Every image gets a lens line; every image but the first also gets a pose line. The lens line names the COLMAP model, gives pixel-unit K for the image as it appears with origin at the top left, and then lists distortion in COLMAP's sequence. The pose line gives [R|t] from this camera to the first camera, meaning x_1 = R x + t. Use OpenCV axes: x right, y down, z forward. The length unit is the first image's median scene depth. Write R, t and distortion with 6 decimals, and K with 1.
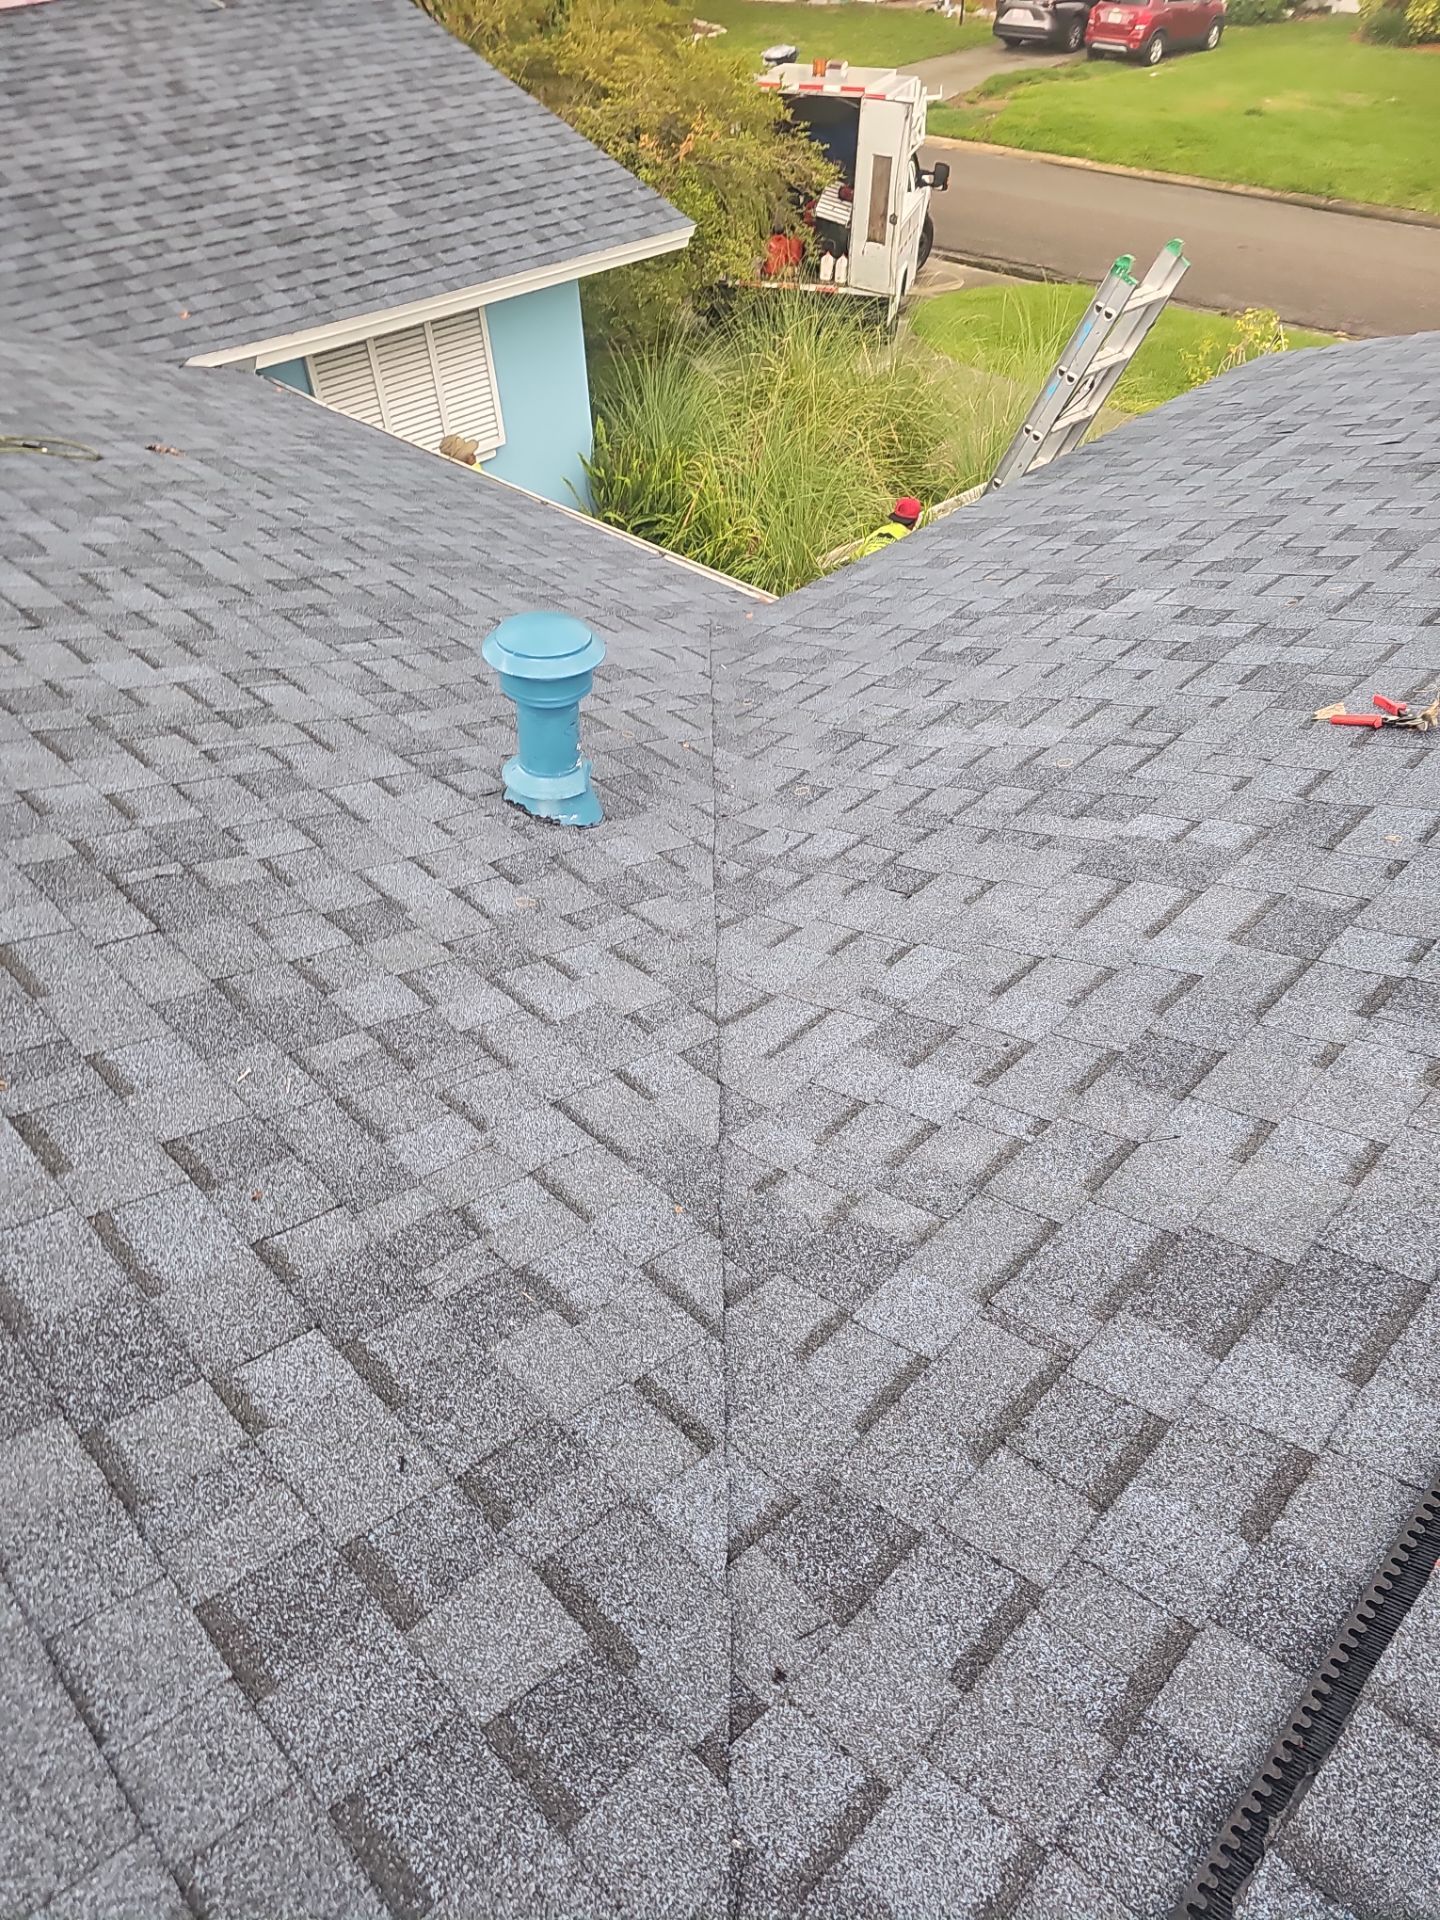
lens RADIAL K [[1217.4, 0, 712.3], [0, 1217.4, 967.0], [0, 0, 1]] dist [0.031650, -0.016559]
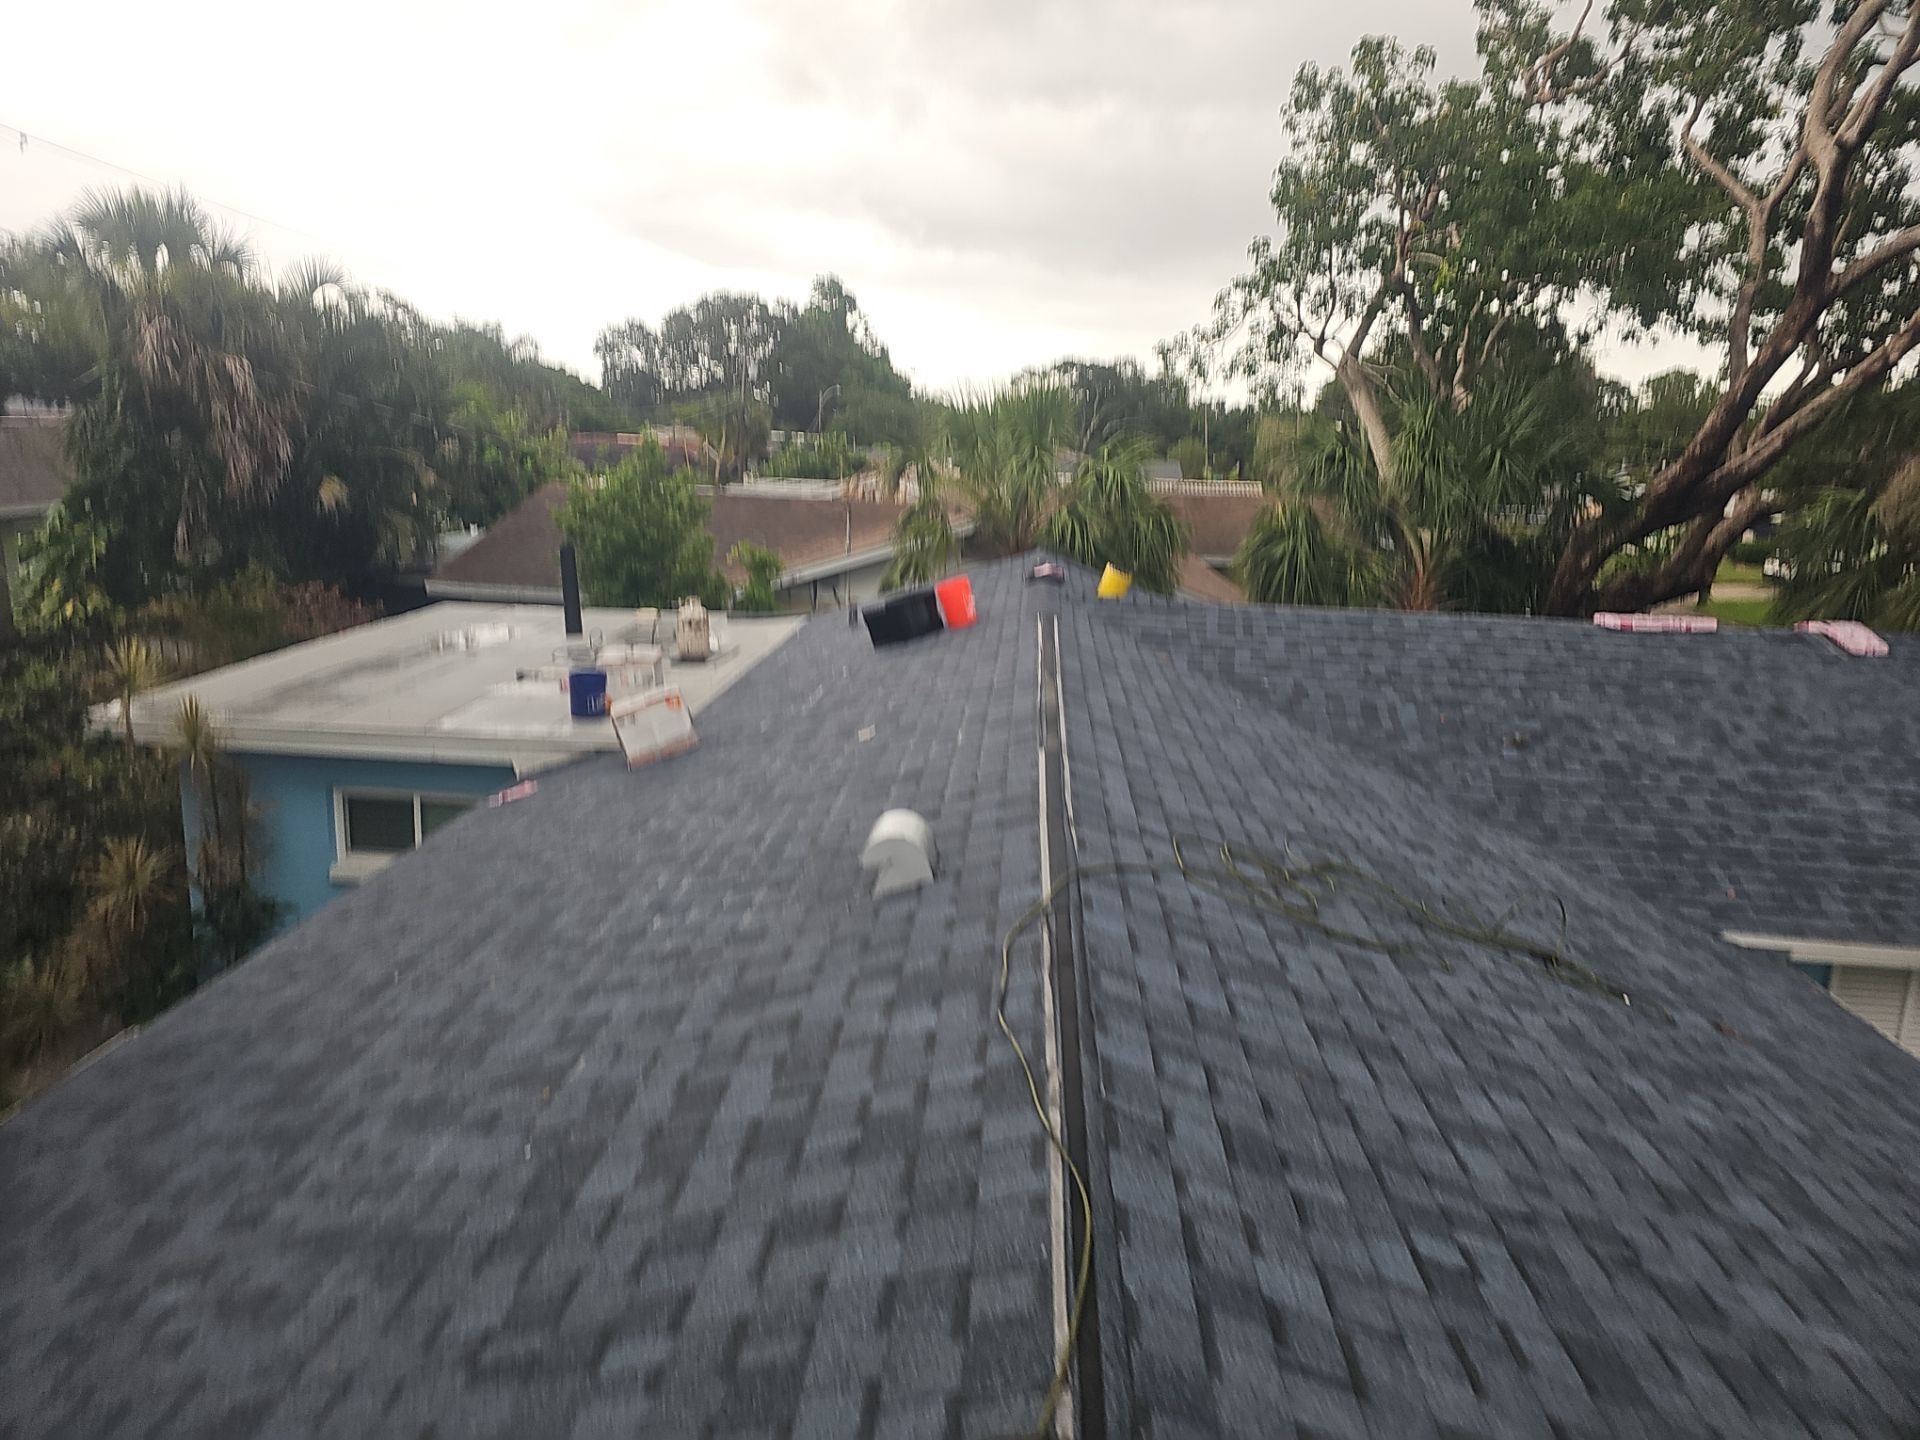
lens RADIAL K [[1217.4, 0, 947.8], [0, 1217.4, 723.9], [0, 0, 1]] dist [0.031650, -0.016559]
pose [[0.663126, 0.224407, -0.714077, -0.154294], [-0.555732, 0.786689, -0.268853, 0.004182], [0.501424, 0.575119, 0.646384, -0.083269]]
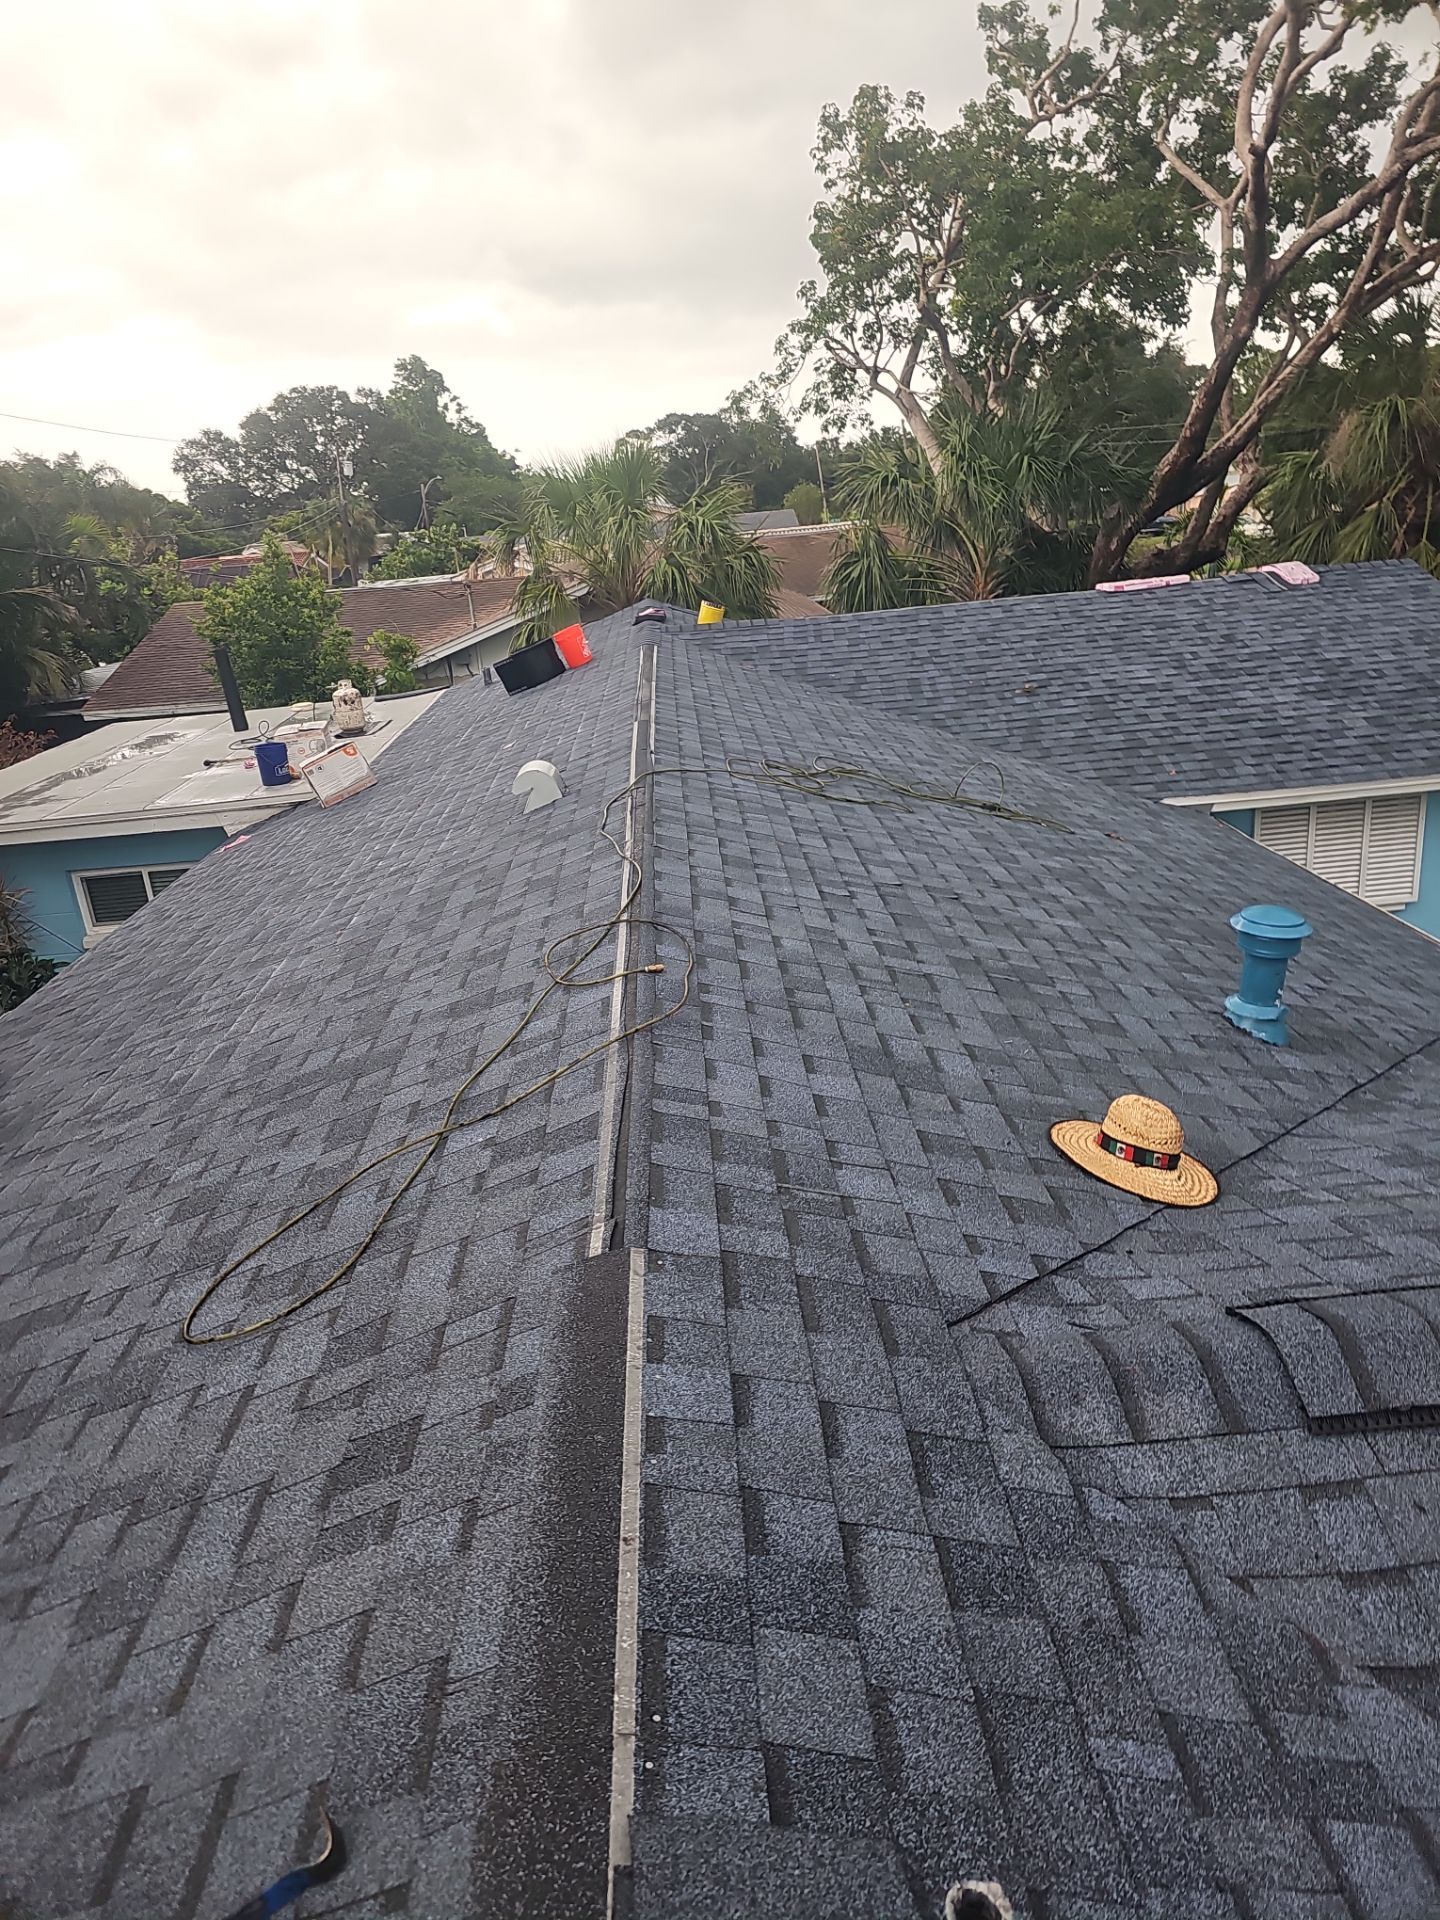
lens RADIAL K [[1308.8, 0, 720.0], [0, 1308.8, 960.0], [0, 0, 1]] dist [0.053918, -0.039743]
pose [[0.740811, 0.186675, -0.645253, 0.188911], [-0.413862, 0.883465, -0.219562, 0.191861], [0.529072, 0.429700, 0.731738, -0.264064]]
